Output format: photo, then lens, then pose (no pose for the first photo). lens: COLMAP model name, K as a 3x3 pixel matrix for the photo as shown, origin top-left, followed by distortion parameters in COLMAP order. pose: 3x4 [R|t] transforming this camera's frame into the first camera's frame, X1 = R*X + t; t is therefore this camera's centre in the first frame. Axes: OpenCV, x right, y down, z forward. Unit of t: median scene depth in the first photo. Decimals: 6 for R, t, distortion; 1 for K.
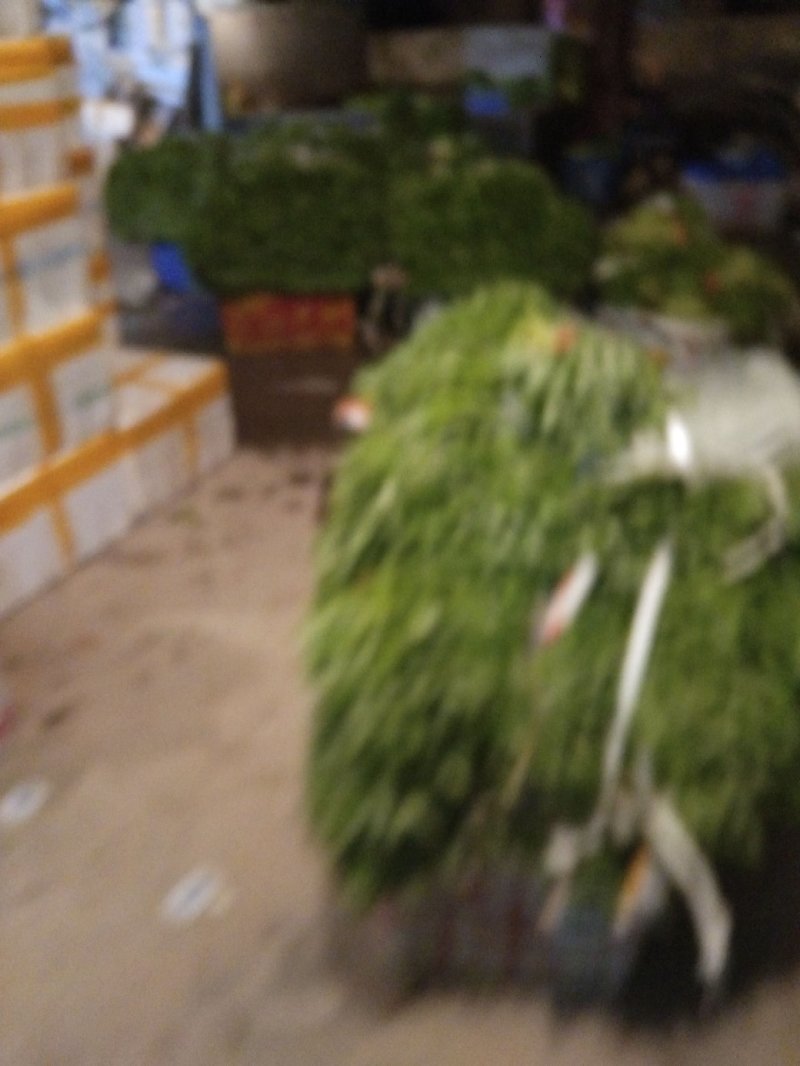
lens RADIAL K [[909.1, 0, 400.0], [0, 909.1, 533.0], [0, 0, 1]] dist [0.041615, -0.233744]
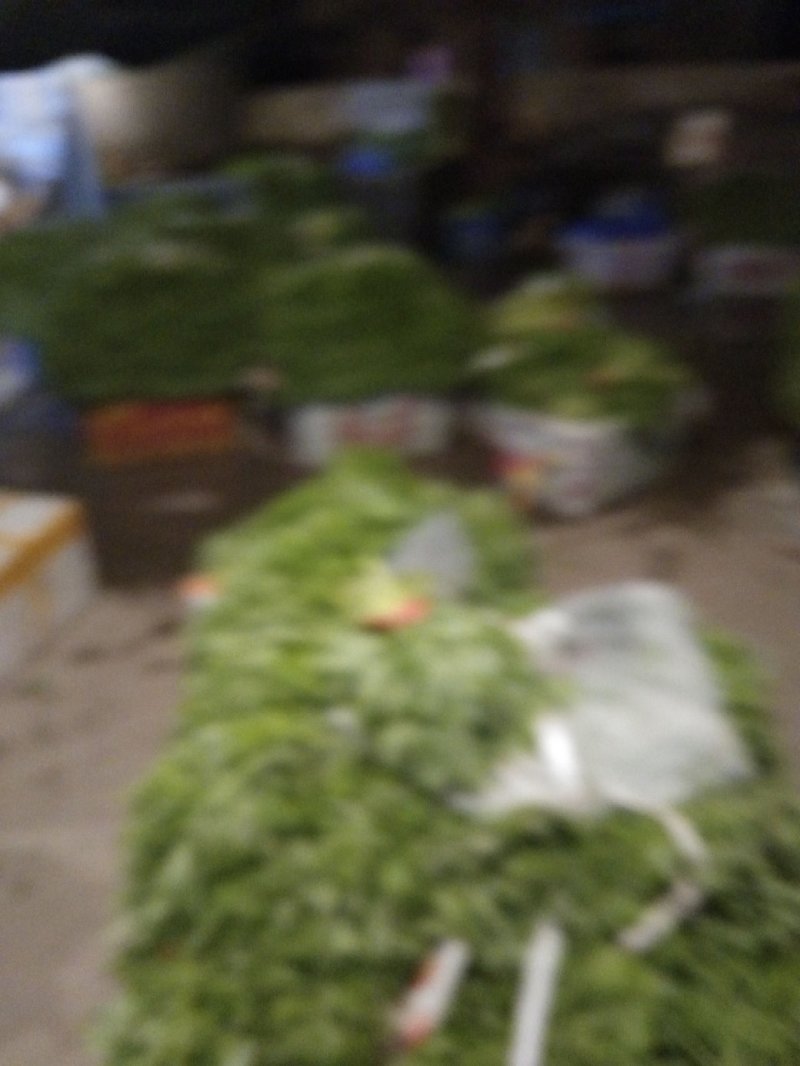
lens RADIAL K [[894.3, 0, 405.5], [0, 894.3, 531.5], [0, 0, 1]] dist [0.061900, -0.220266]
pose [[0.993222, -0.072828, 0.090586, 0.050782], [0.075702, 0.996718, -0.028692, -0.117171], [-0.088199, 0.035355, 0.995475, 0.102766]]
